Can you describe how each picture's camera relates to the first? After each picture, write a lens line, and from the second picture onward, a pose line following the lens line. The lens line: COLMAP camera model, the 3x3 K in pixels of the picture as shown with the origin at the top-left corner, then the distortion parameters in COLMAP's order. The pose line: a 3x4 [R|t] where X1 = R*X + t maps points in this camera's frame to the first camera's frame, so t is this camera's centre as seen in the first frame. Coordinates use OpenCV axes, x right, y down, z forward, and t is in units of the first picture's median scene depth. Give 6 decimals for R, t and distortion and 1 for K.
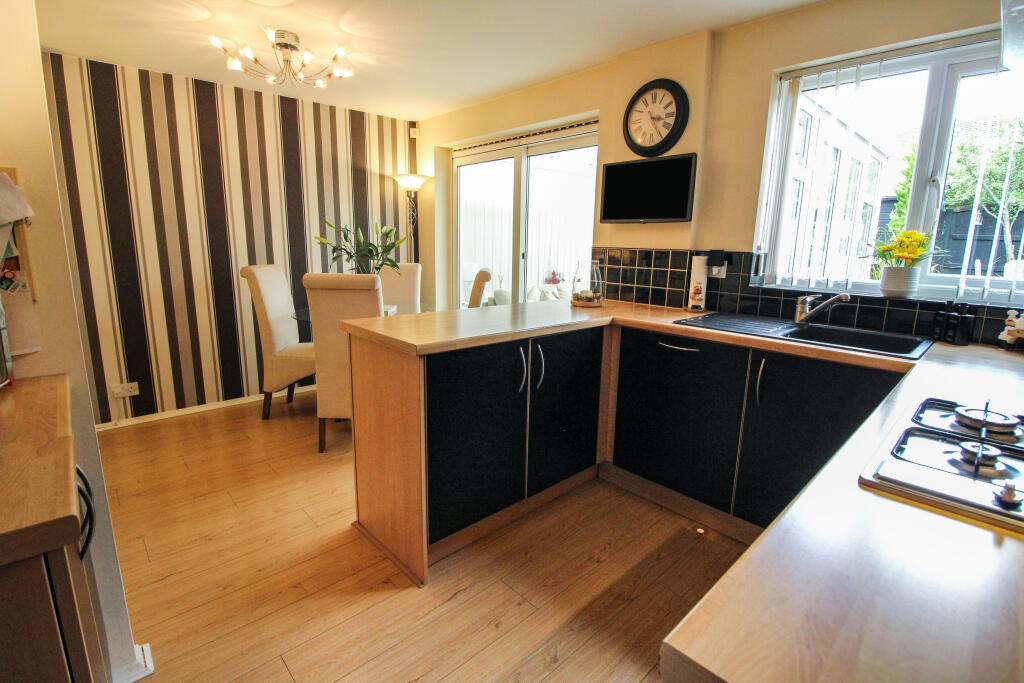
lens RADIAL K [[474.1, 0, 514.3], [0, 474.1, 335.8], [0, 0, 1]] dist [-0.000209, -0.010444]
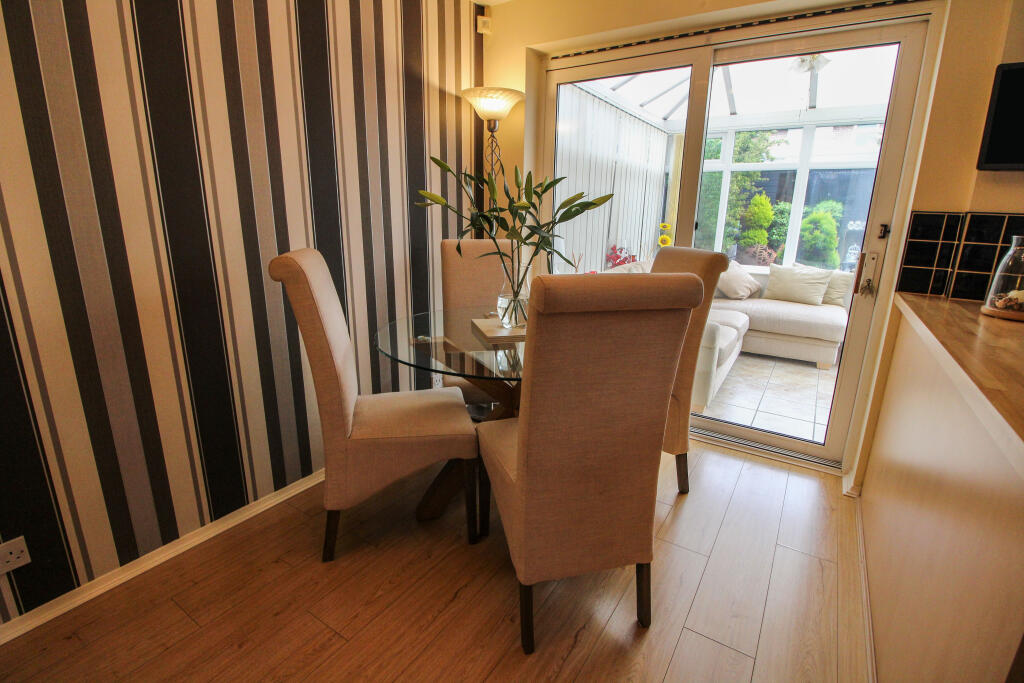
lens RADIAL K [[474.1, 0, 514.3], [0, 474.1, 335.8], [0, 0, 1]] dist [-0.000209, -0.010444]
pose [[0.971426, -0.063308, 0.228744, -0.391725], [0.048000, 0.996257, 0.071883, -0.079667], [-0.232439, -0.058849, 0.970829, 0.431714]]
